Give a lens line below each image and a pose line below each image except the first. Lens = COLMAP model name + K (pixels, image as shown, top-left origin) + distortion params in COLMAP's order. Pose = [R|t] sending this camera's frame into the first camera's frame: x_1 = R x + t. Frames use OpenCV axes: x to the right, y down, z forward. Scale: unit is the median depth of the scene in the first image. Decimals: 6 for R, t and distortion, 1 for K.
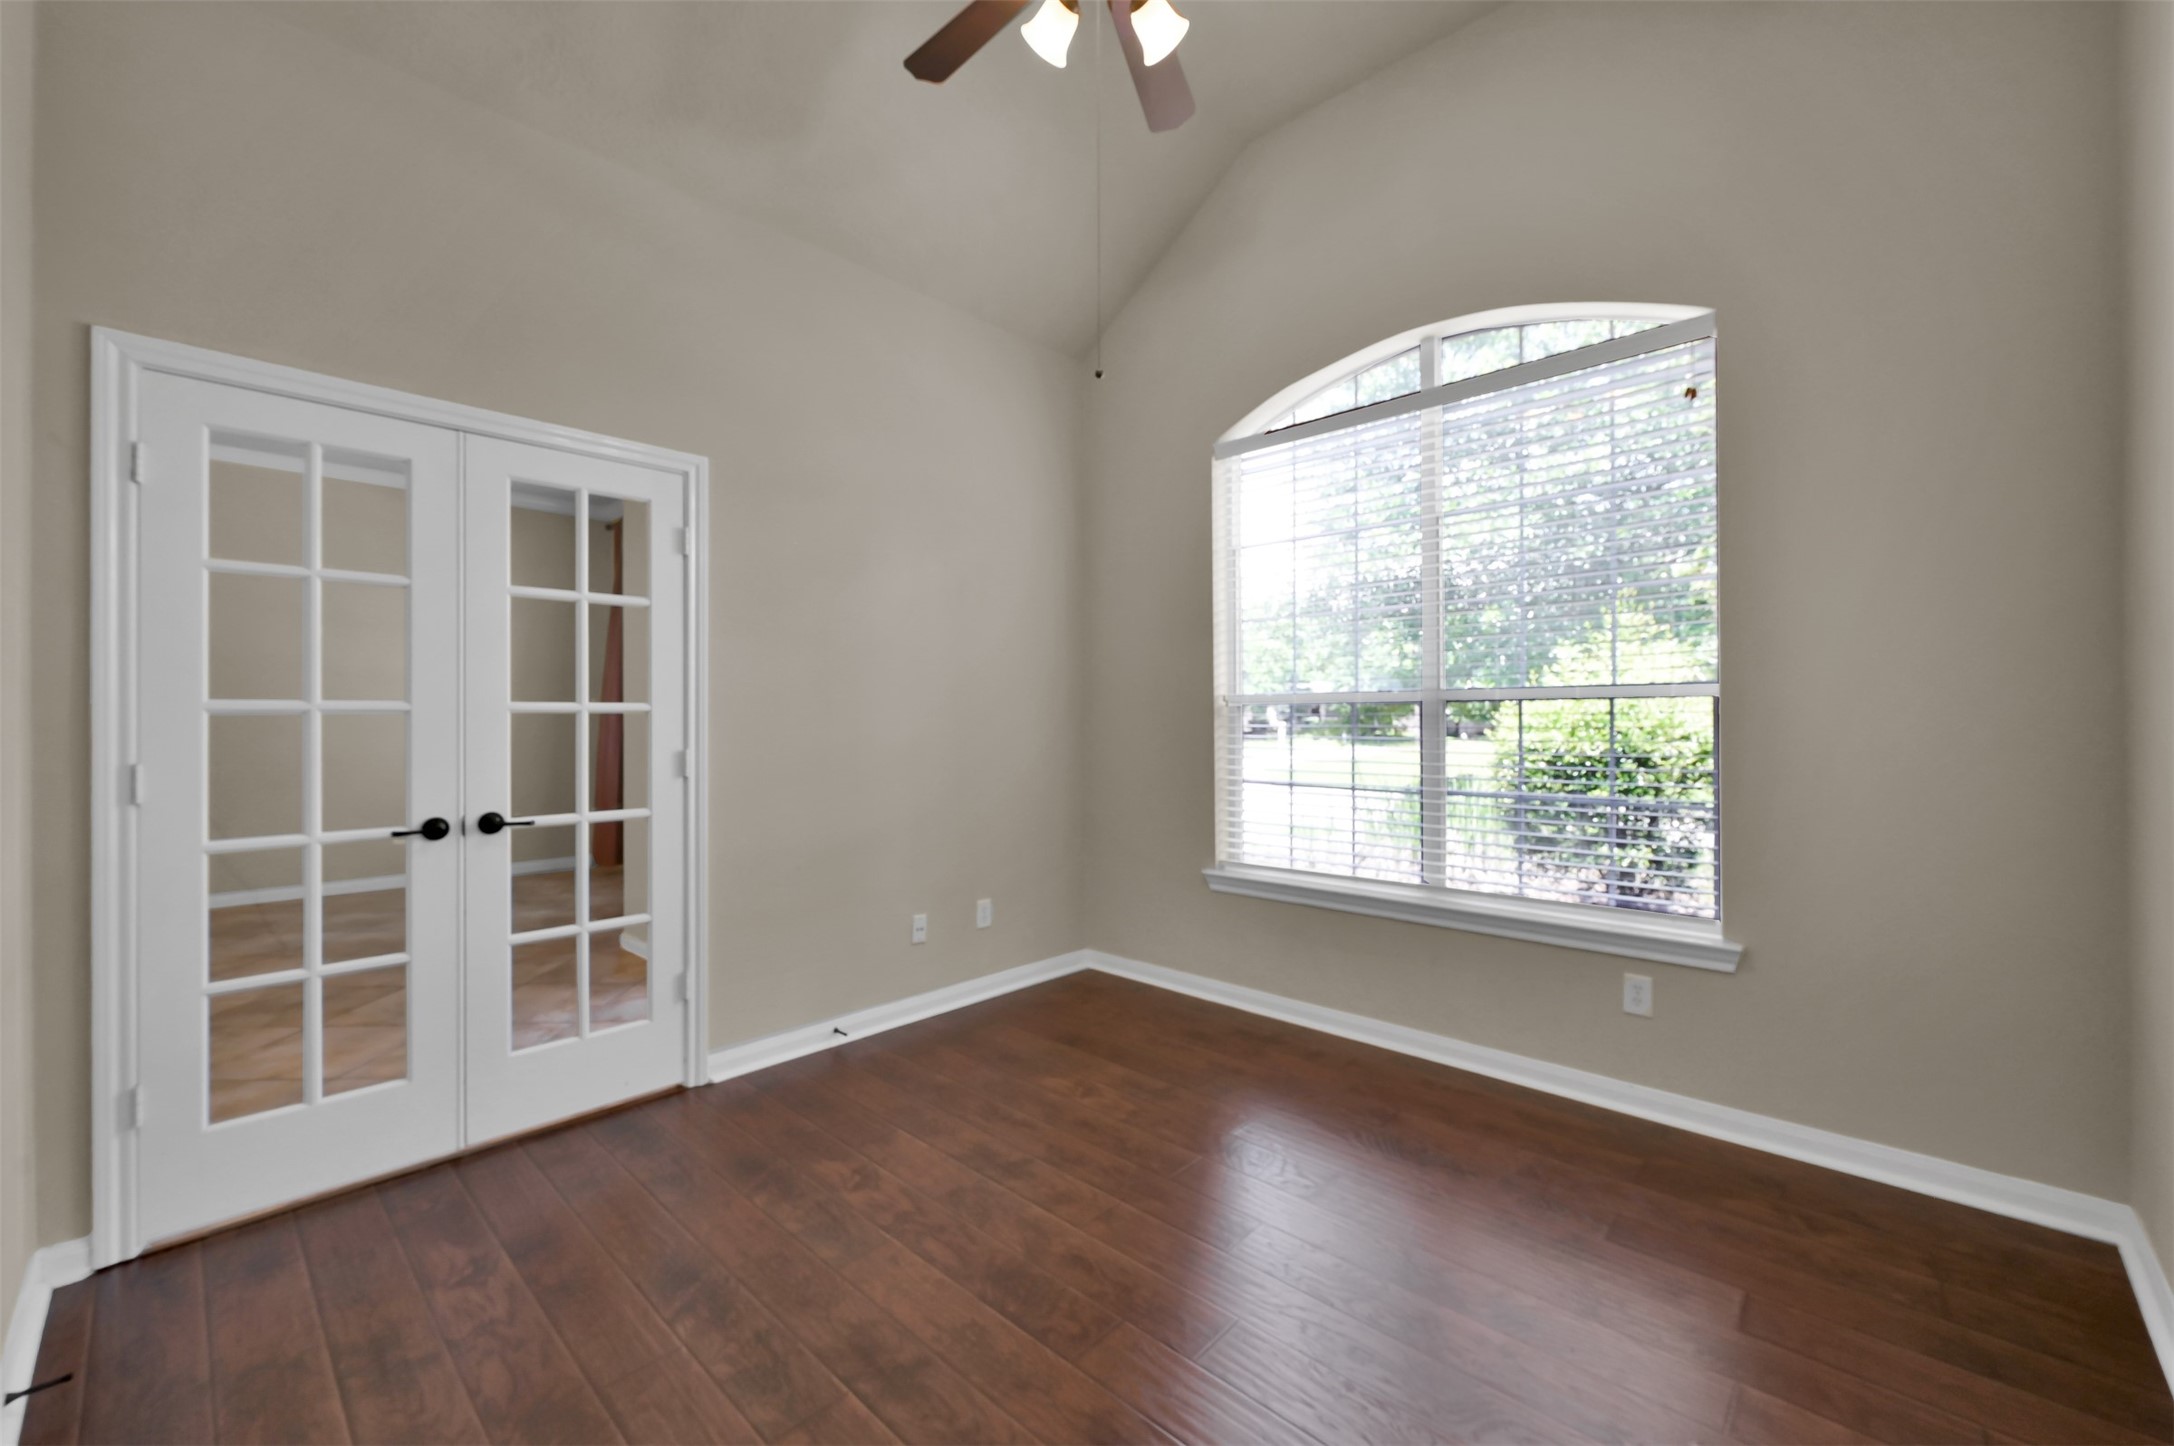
lens RADIAL K [[866.2, 0, 1095.4], [0, 866.2, 711.0], [0, 0, 1]] dist [-0.002267, 0.000870]
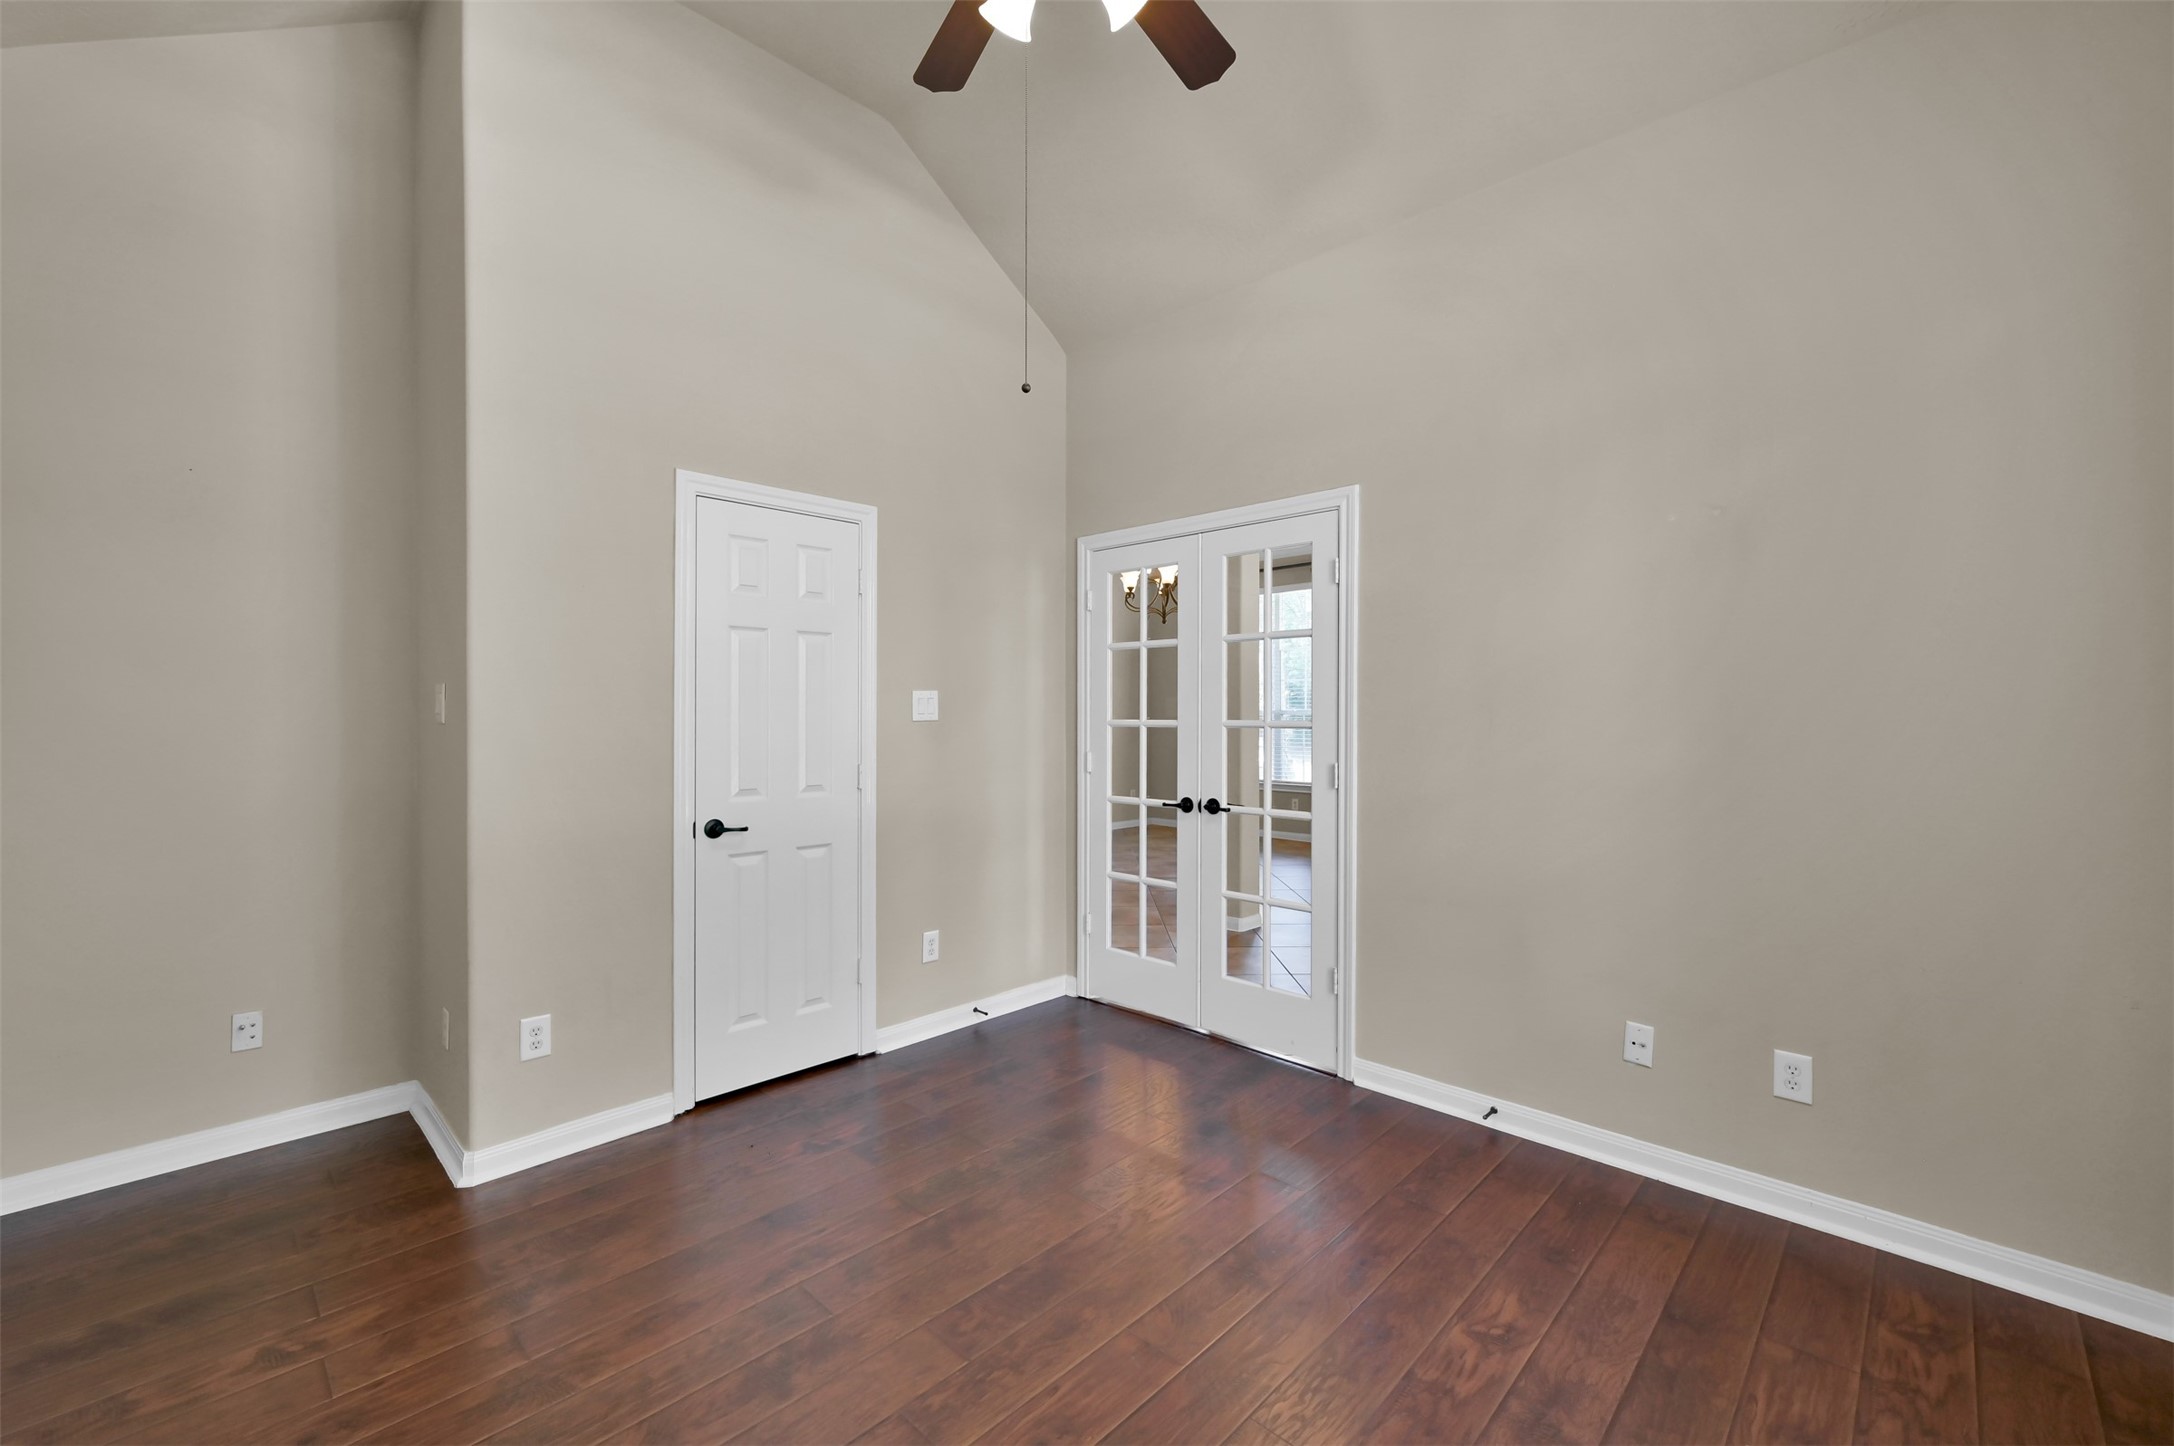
lens RADIAL K [[866.2, 0, 1095.3], [0, 866.2, 724.7], [0, 0, 1]] dist [-0.002267, 0.000870]
pose [[-0.007140, 0.004006, -0.999966, 0.733549], [-0.003707, 0.999985, 0.004033, -0.008078], [0.999968, 0.003735, -0.007125, 0.847585]]
